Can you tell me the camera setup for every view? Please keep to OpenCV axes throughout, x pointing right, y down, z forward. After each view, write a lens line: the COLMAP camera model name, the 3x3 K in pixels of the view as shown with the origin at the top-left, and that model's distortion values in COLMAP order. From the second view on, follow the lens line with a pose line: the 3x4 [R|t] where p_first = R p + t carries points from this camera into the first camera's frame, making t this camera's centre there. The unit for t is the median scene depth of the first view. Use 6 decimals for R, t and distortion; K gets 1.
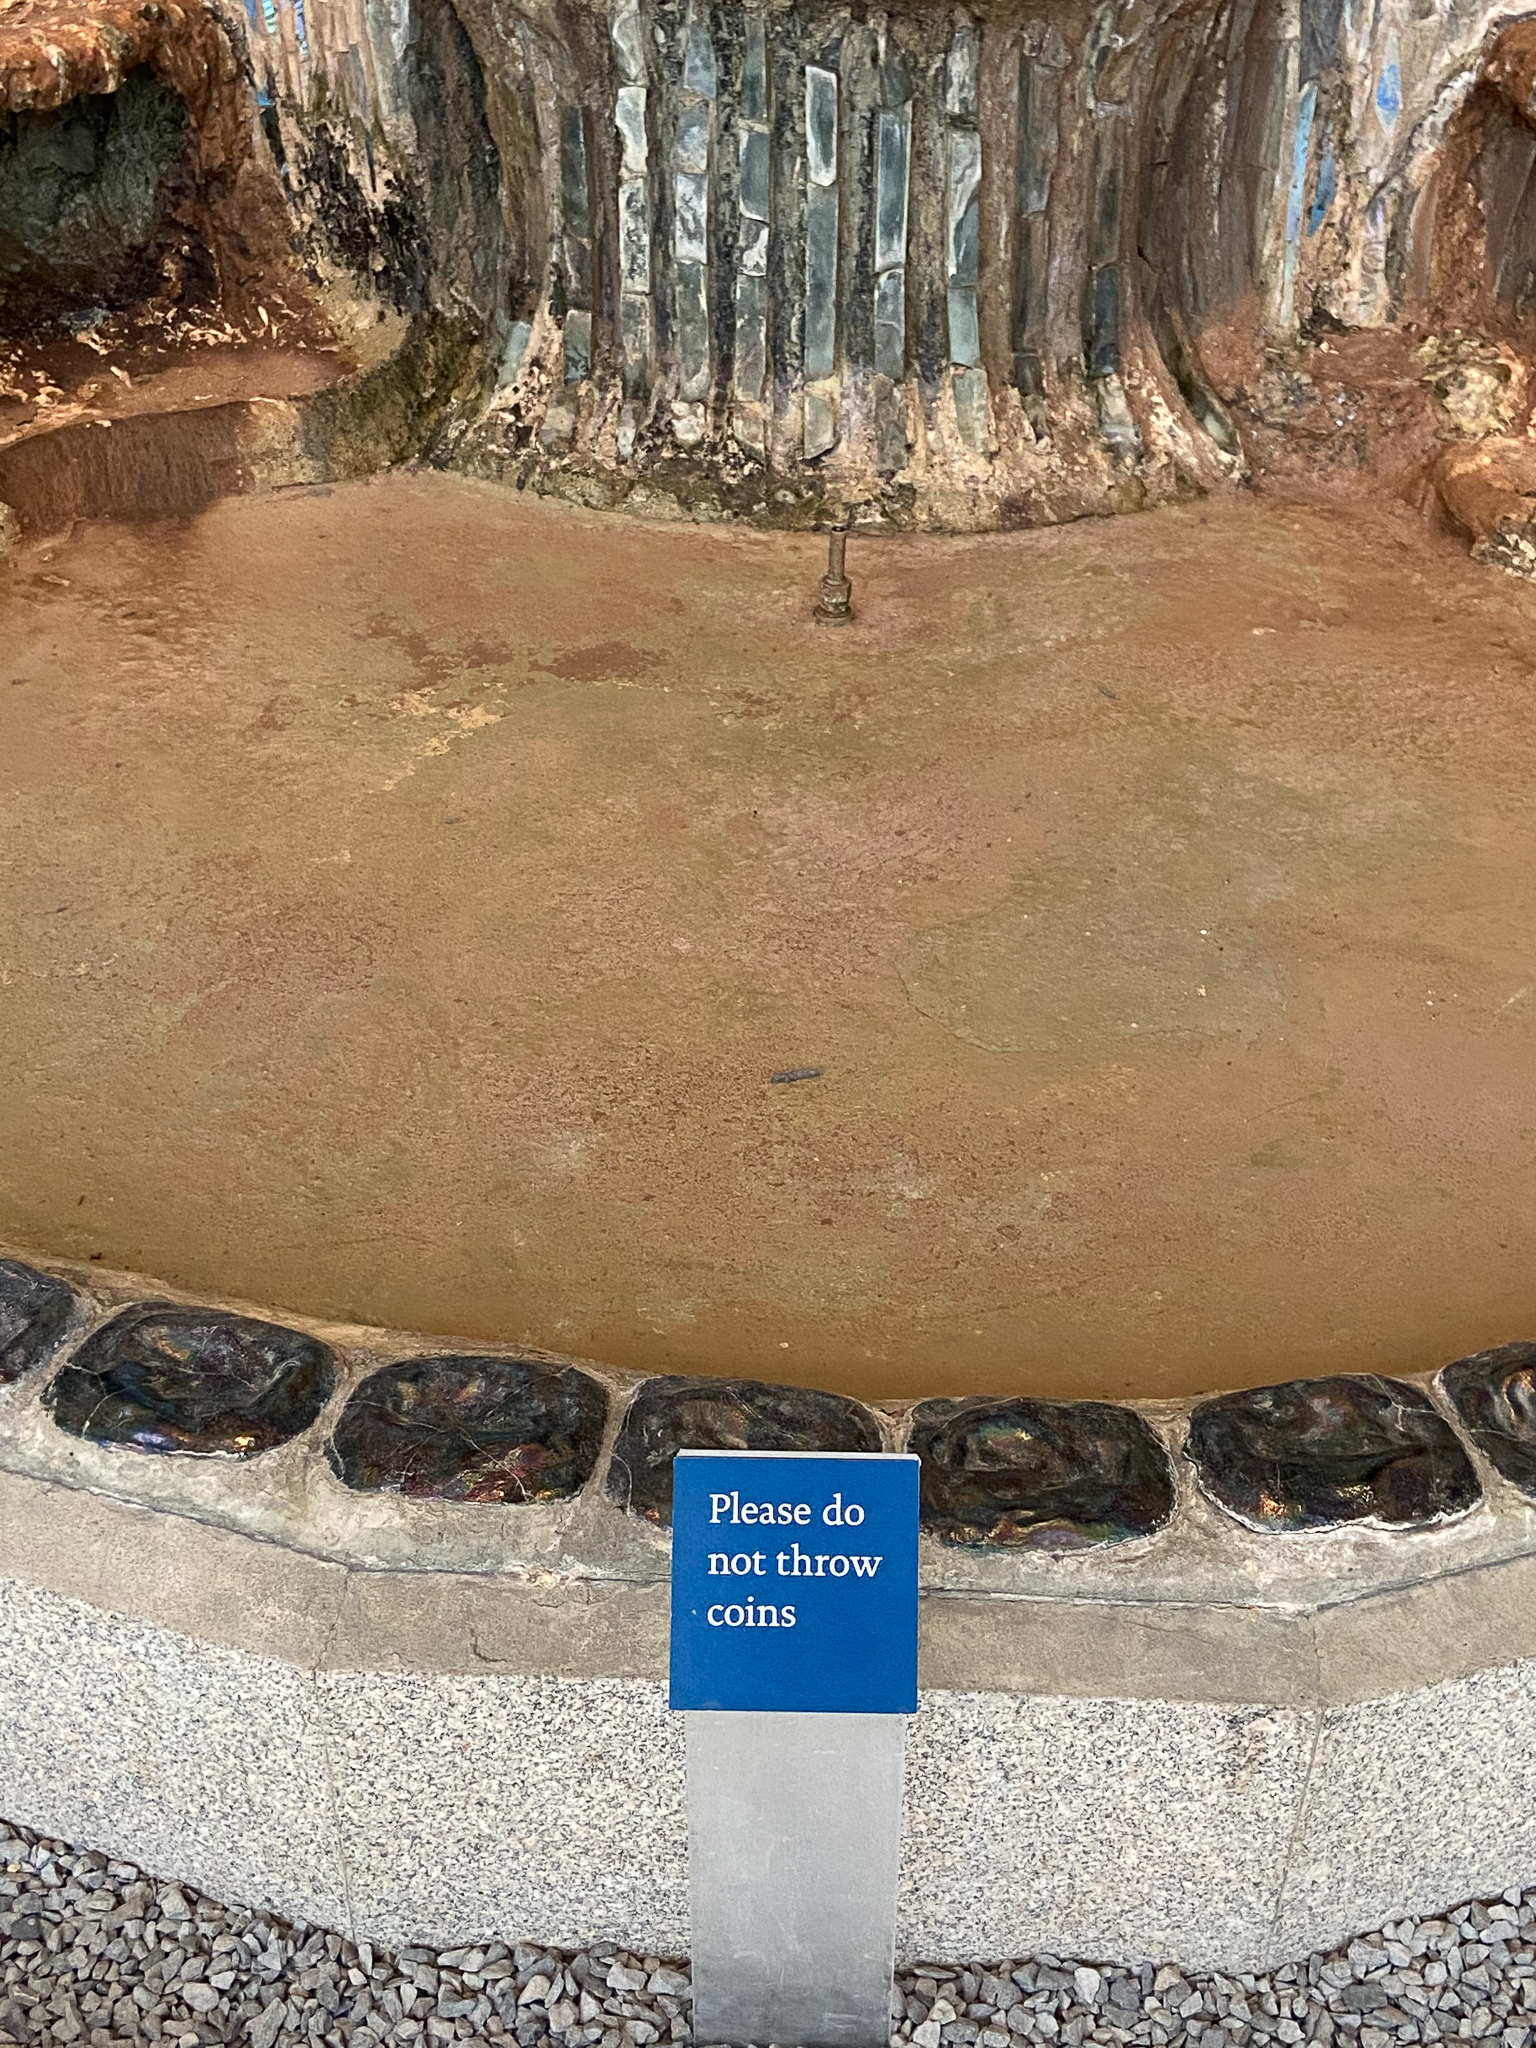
lens RADIAL K [[2571.3, 0, 804.2], [0, 2571.3, 972.3], [0, 0, 1]] dist [0.107244, 0.000000]
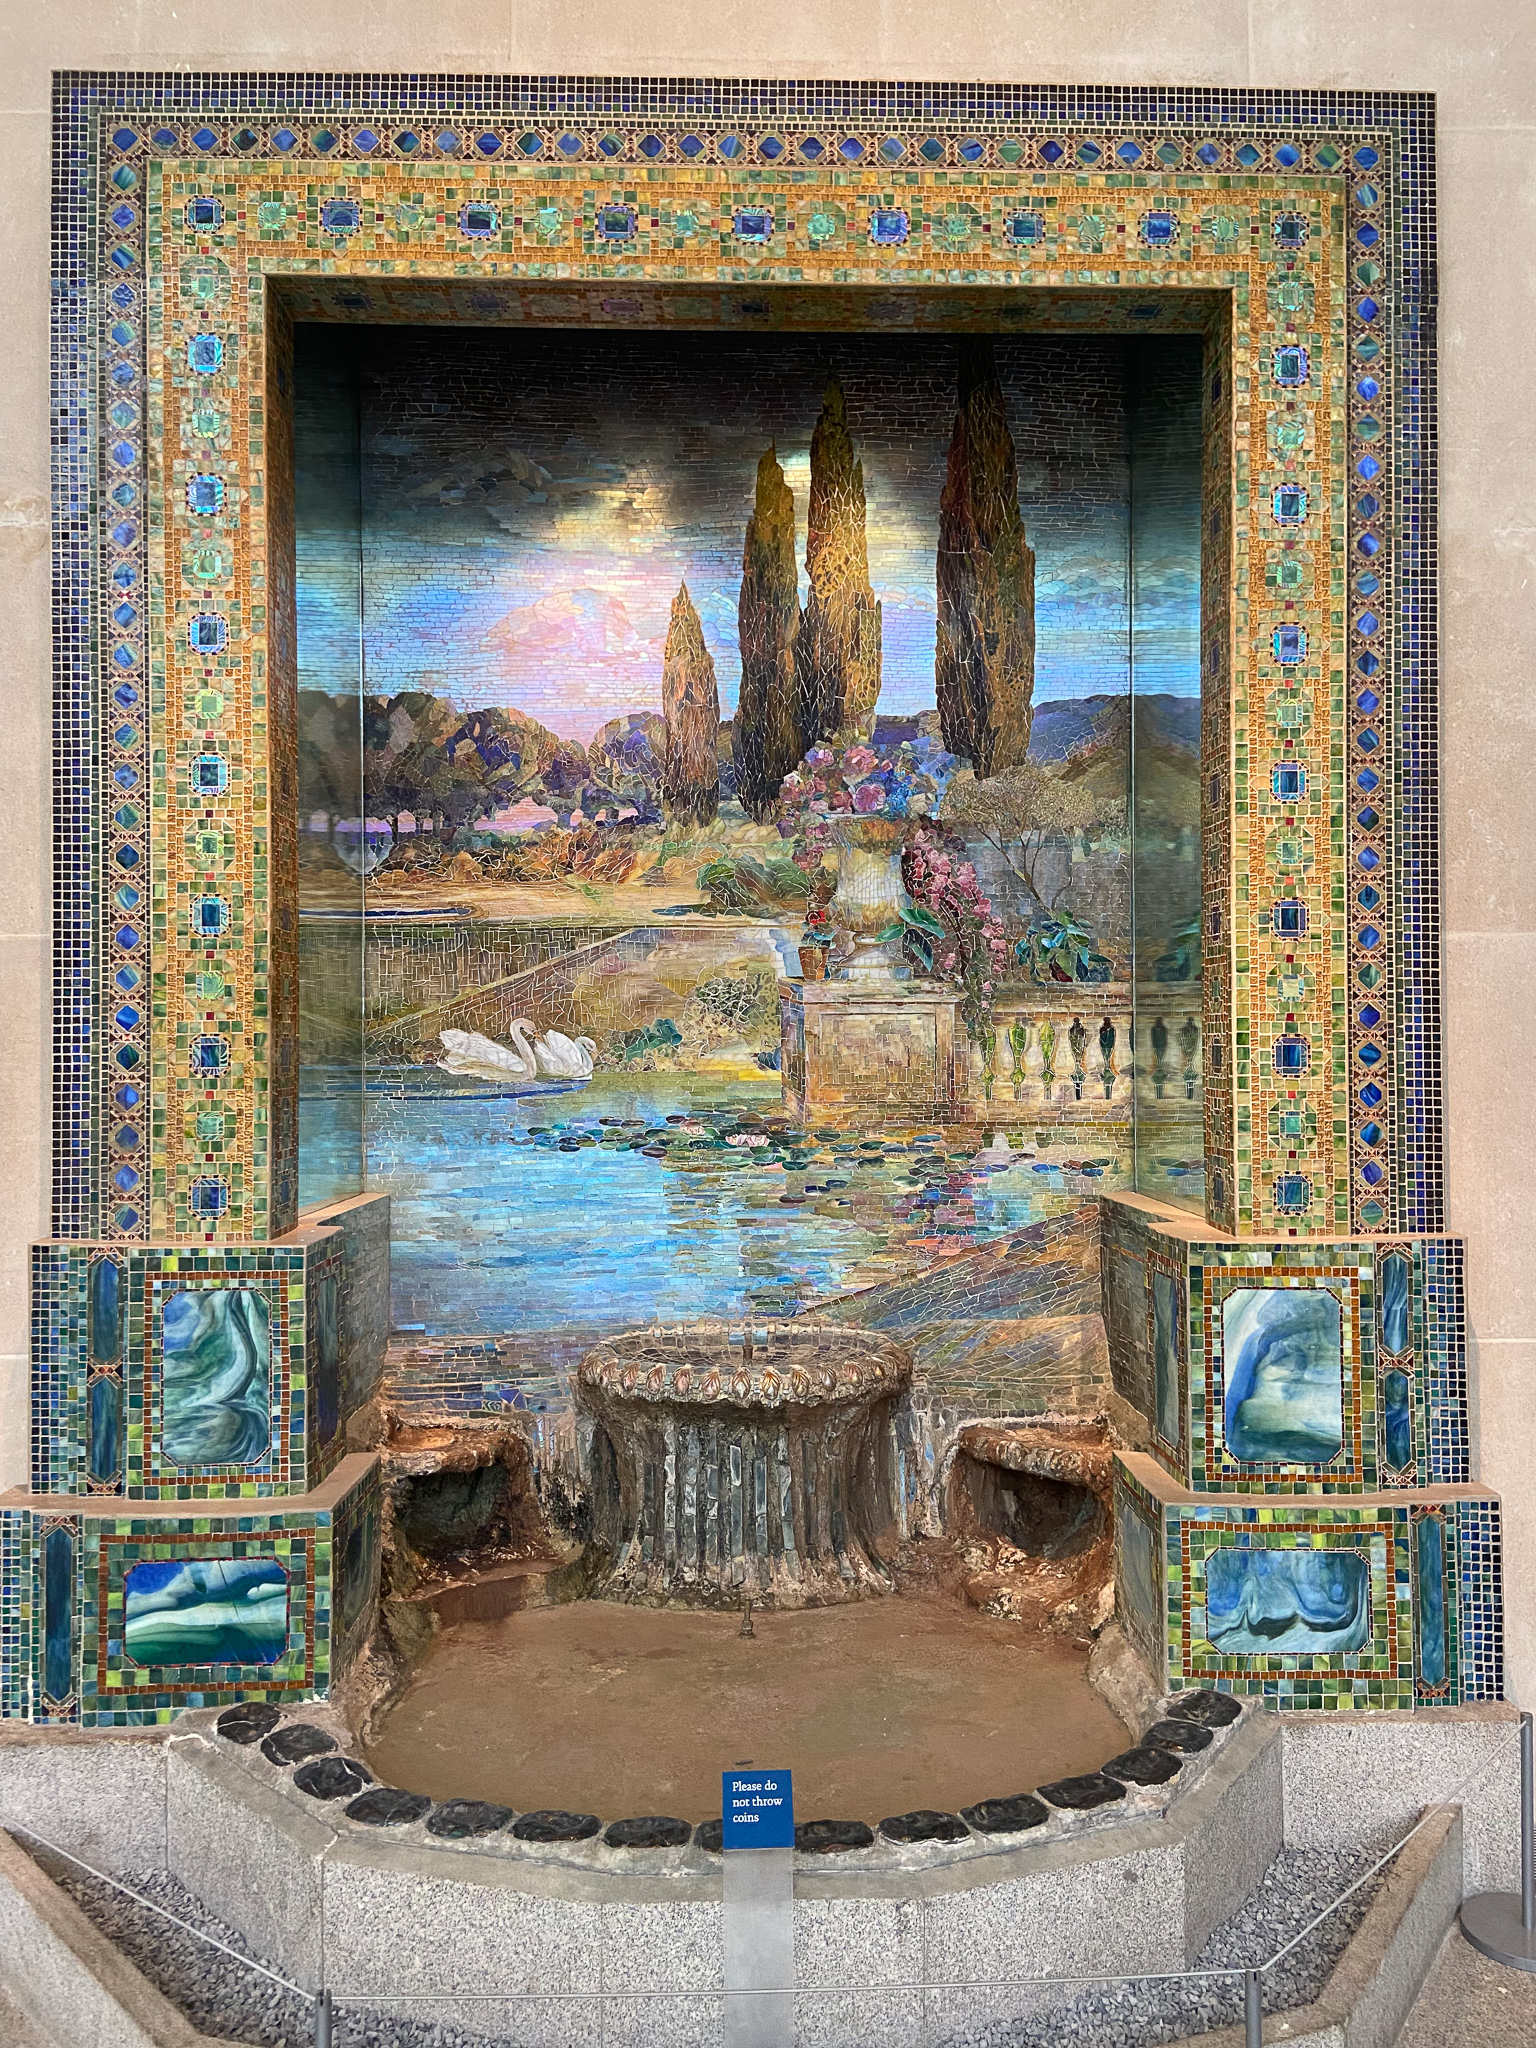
lens RADIAL K [[1547.9, 0, 769.3], [0, 1547.9, 1022.3], [0, 0, 1]] dist [0.005355, -0.000106]
pose [[0.998256, -0.016639, 0.056634, -0.043807], [0.048120, 0.785057, -0.617551, 0.342048], [-0.034185, 0.619200, 0.784489, -0.640254]]
